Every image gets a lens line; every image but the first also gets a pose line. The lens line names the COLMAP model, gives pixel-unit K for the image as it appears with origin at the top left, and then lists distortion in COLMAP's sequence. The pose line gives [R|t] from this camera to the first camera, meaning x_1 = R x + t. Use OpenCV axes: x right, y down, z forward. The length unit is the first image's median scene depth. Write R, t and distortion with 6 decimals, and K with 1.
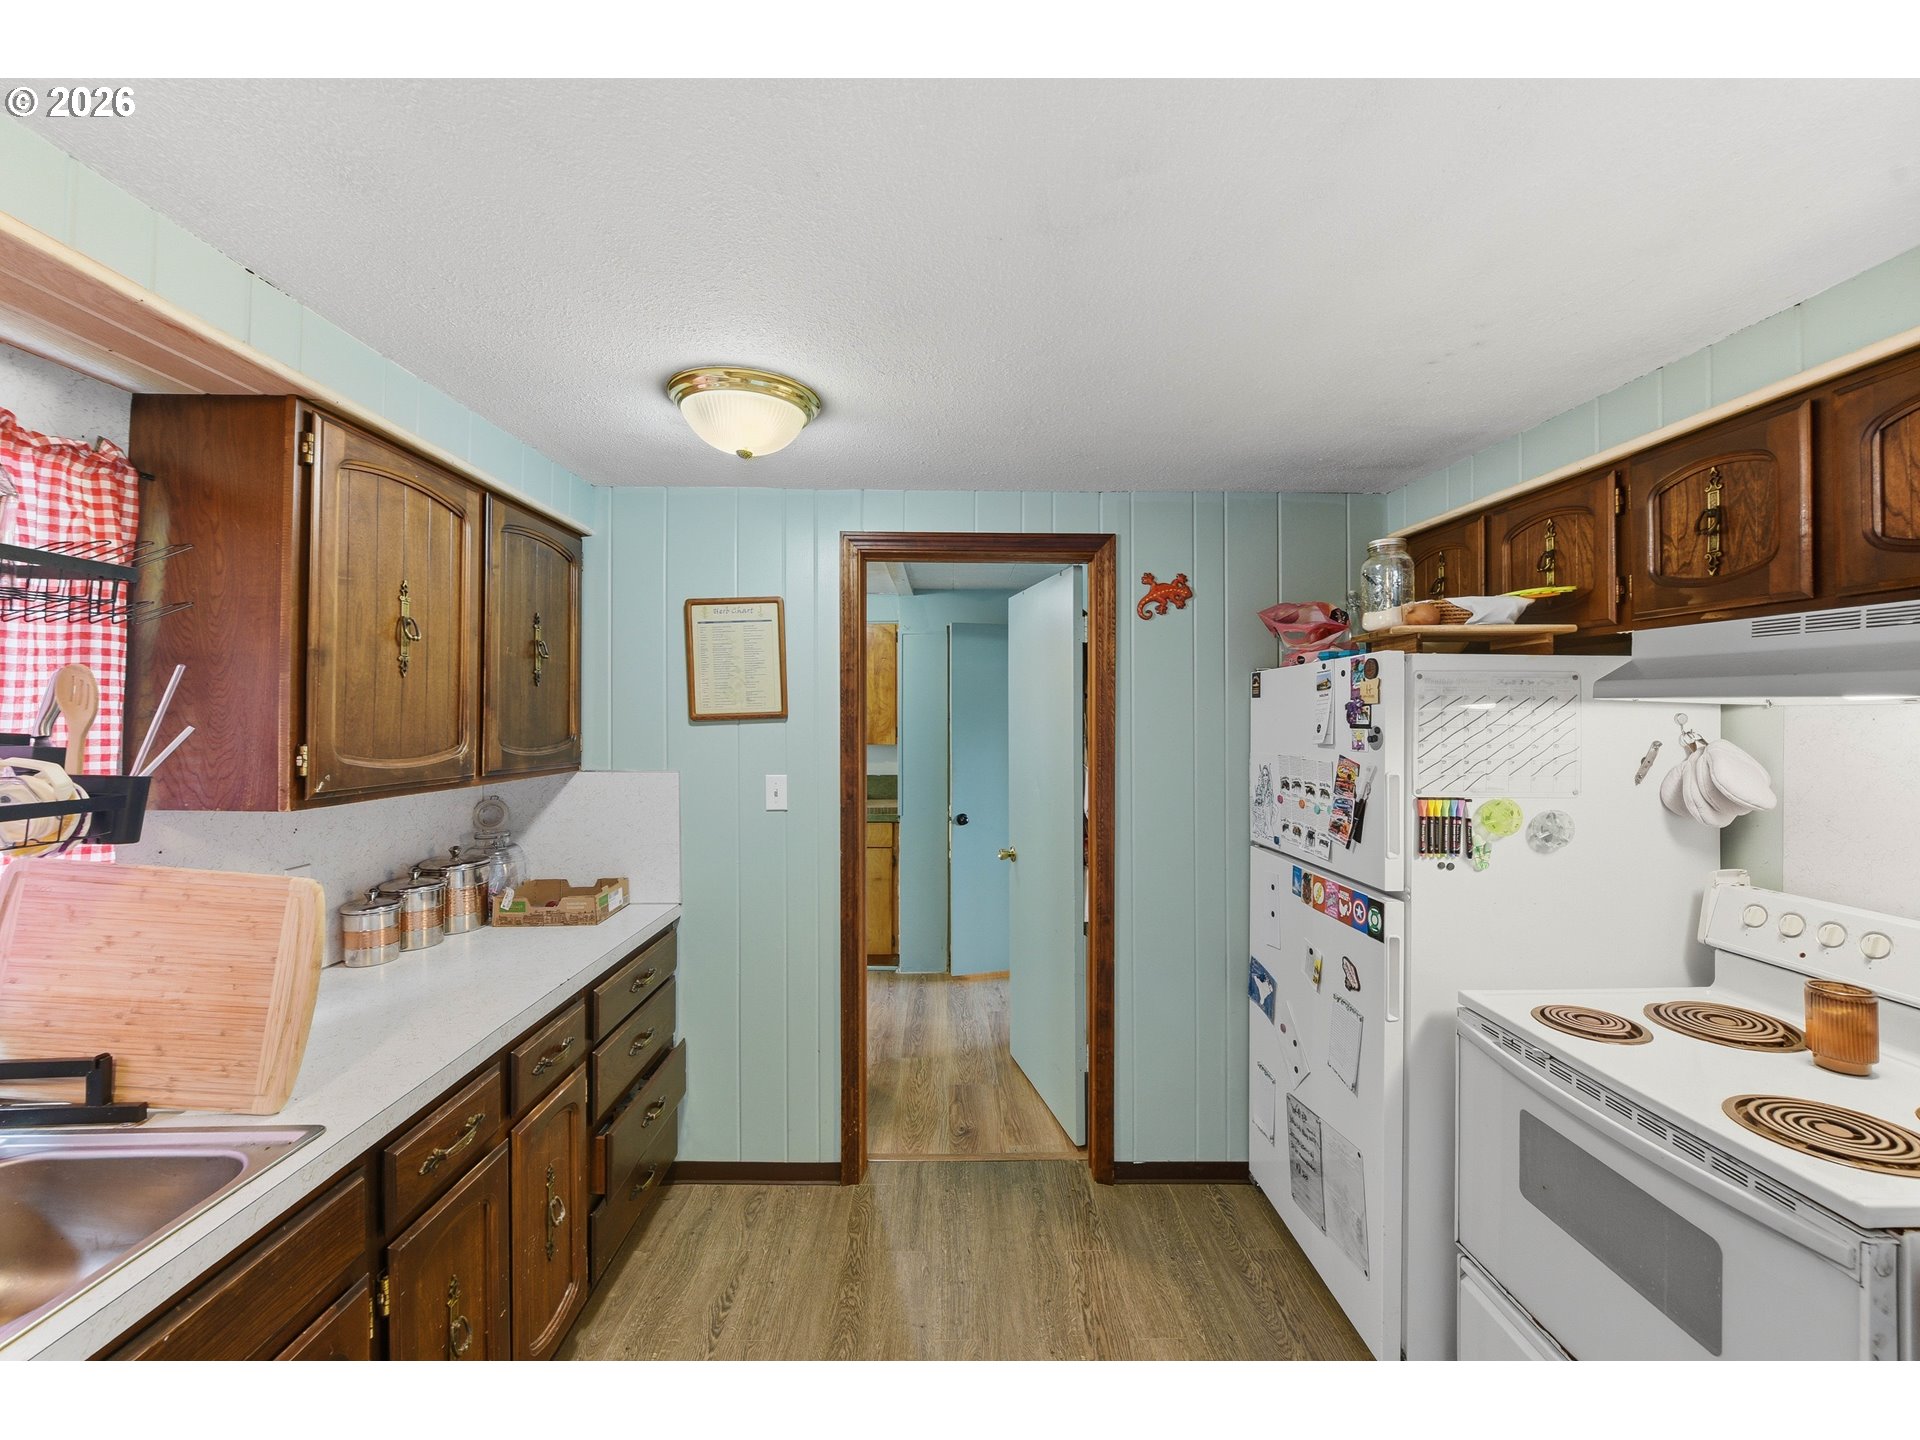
lens RADIAL K [[761.5, 0, 964.3], [0, 761.5, 715.2], [0, 0, 1]] dist [-0.002988, -0.000863]
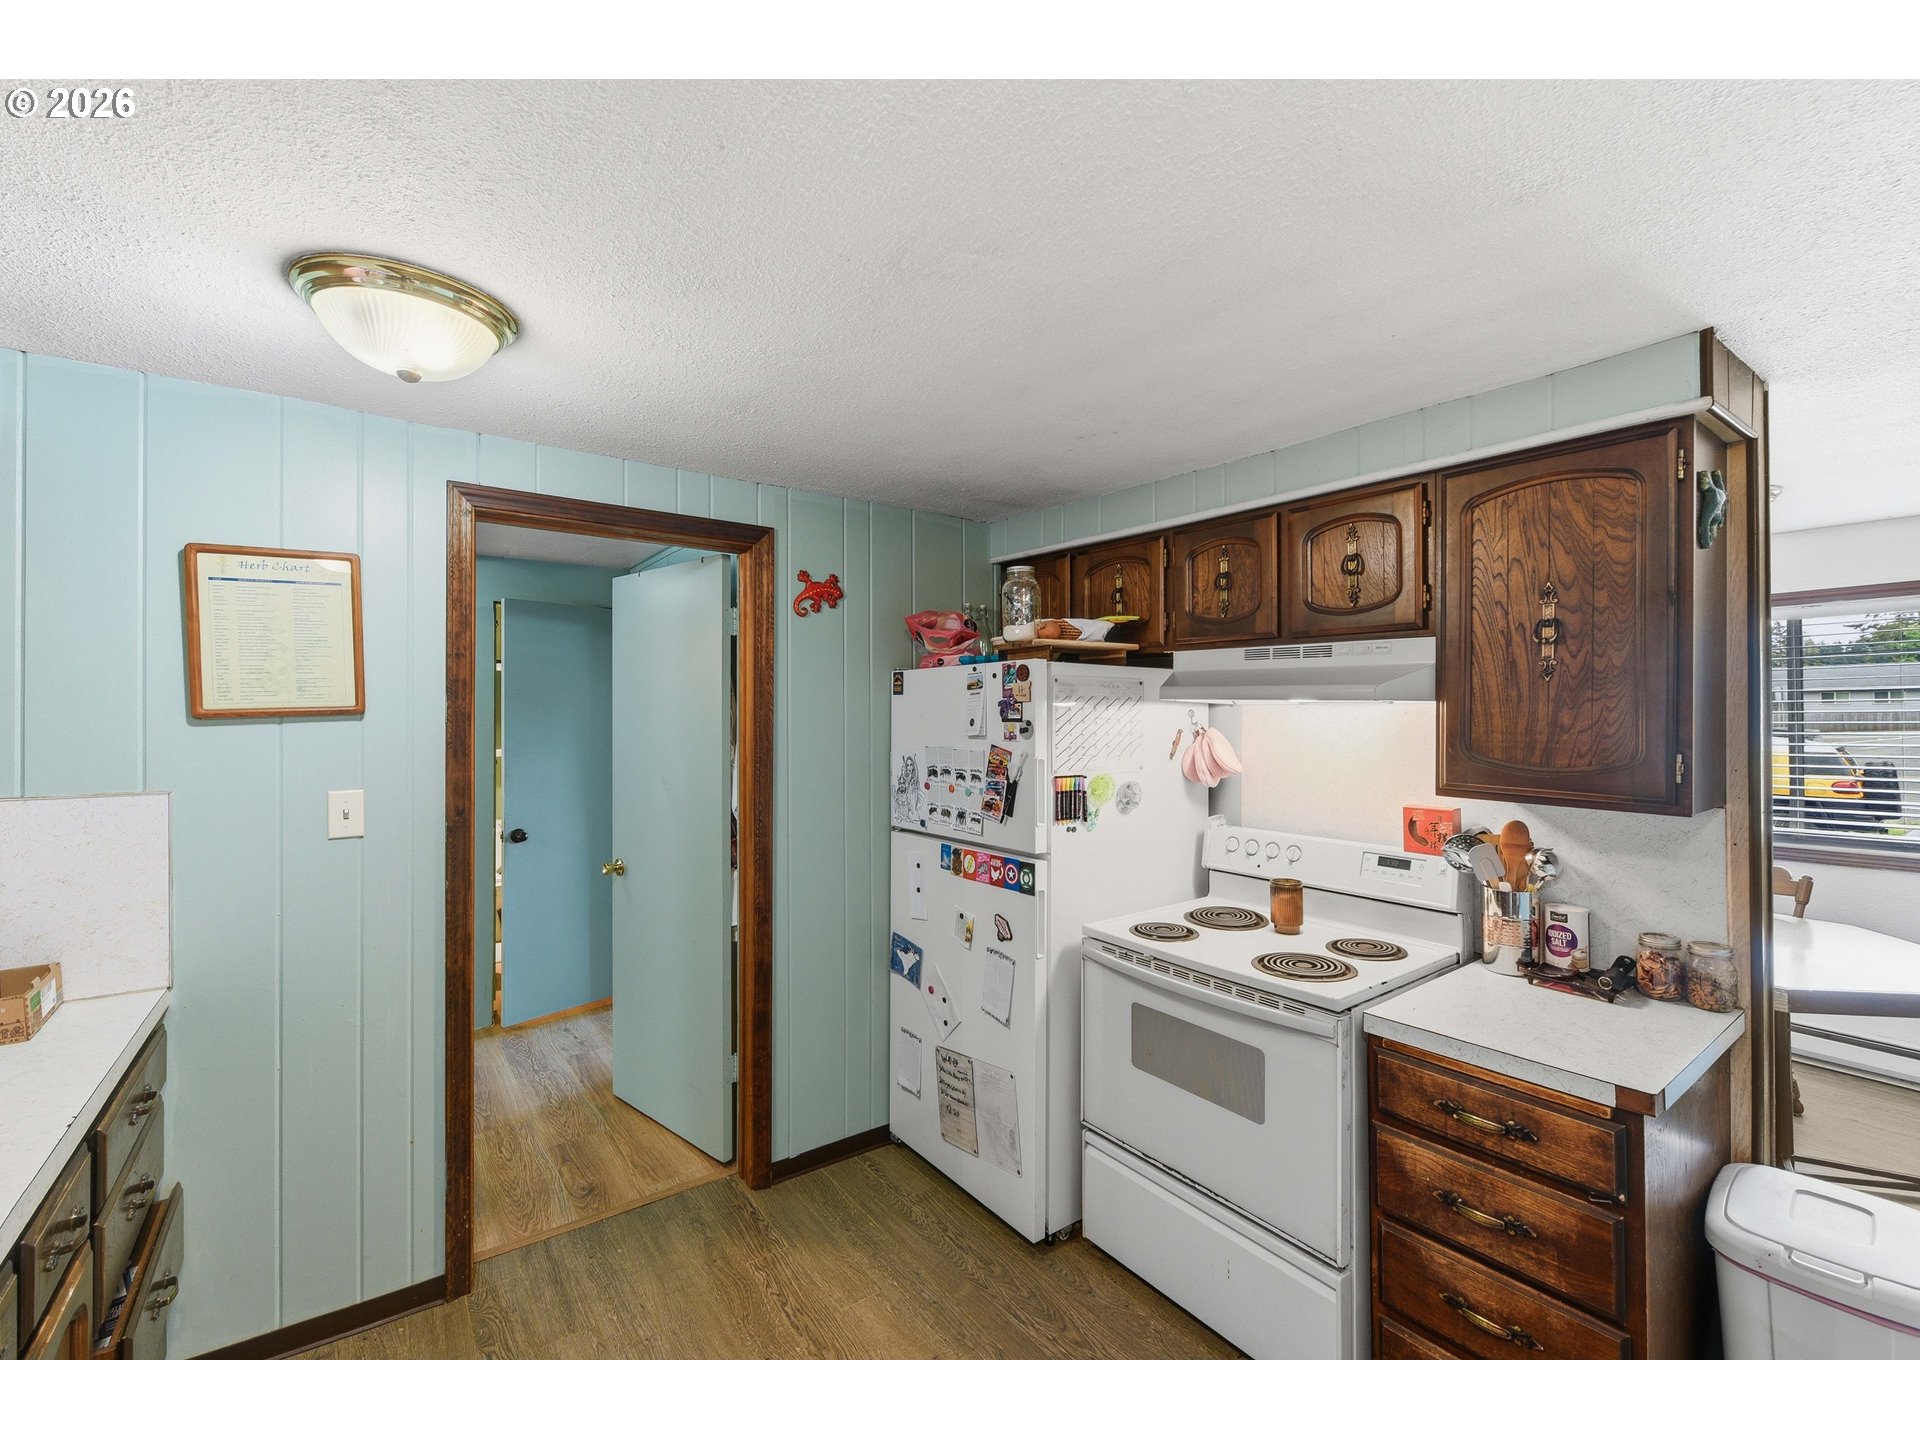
lens RADIAL K [[810.8, 0, 959.7], [0, 810.8, 707.0], [0, 0, 1]] dist [-0.000709, -0.000621]
pose [[0.816967, 0.002508, 0.576678, -0.276351], [-0.000343, 0.999992, -0.003863, -0.001133], [-0.576684, 0.002958, 0.816962, -0.002750]]
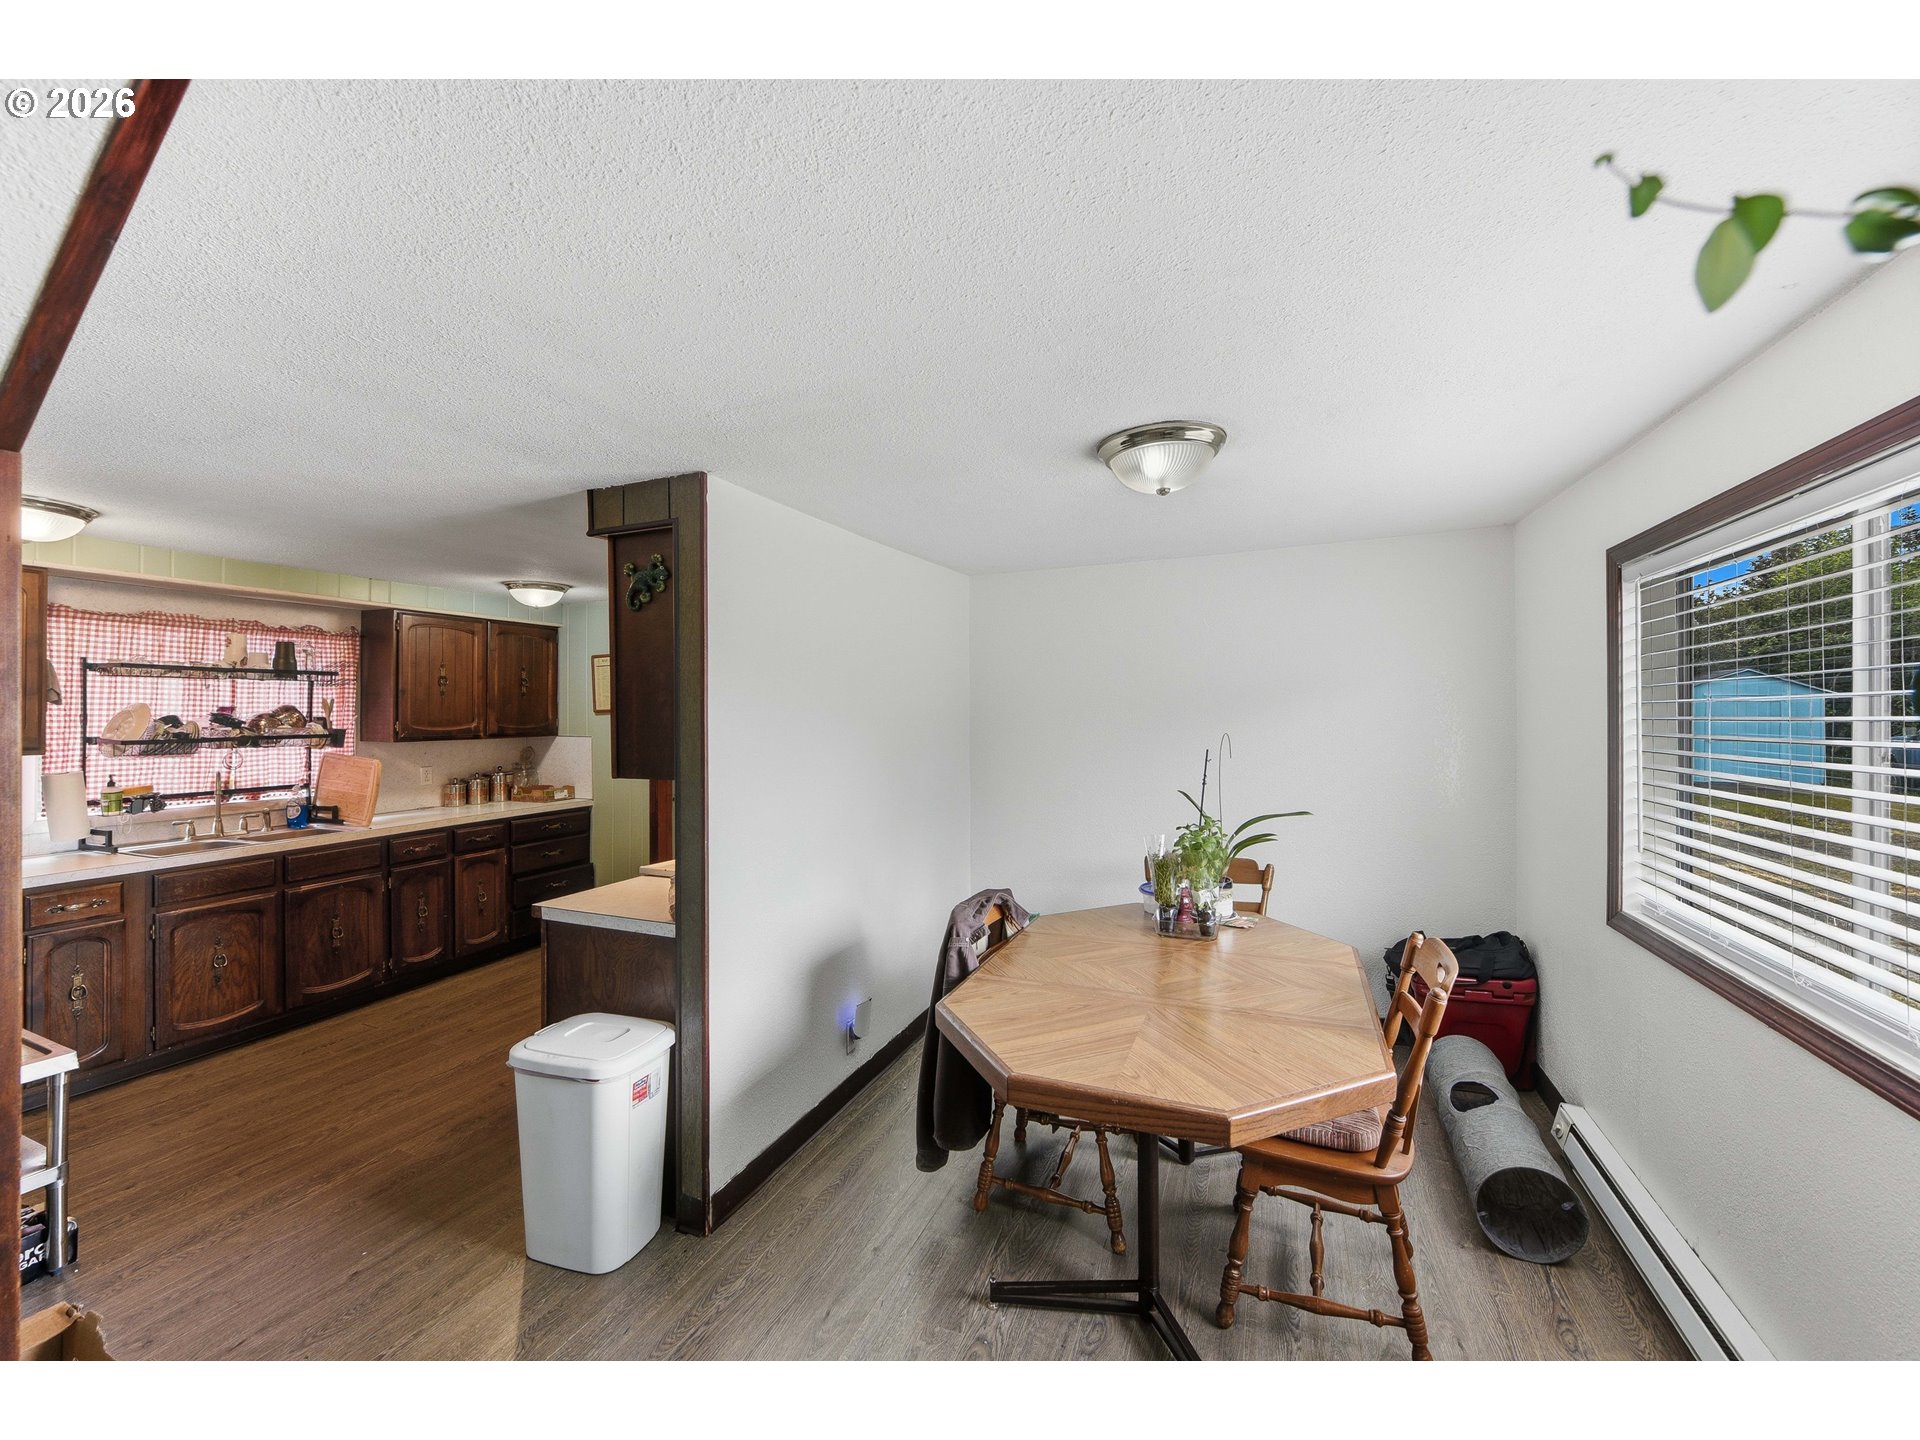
lens RADIAL K [[760.4, 0, 970.6], [0, 760.4, 709.0], [0, 0, 1]] dist [-0.008523, -0.000273]
pose [[0.921986, -0.001710, -0.387220, 1.814278], [0.003859, 0.999981, 0.004771, -0.011960], [0.387204, -0.005893, 0.921975, -0.684657]]
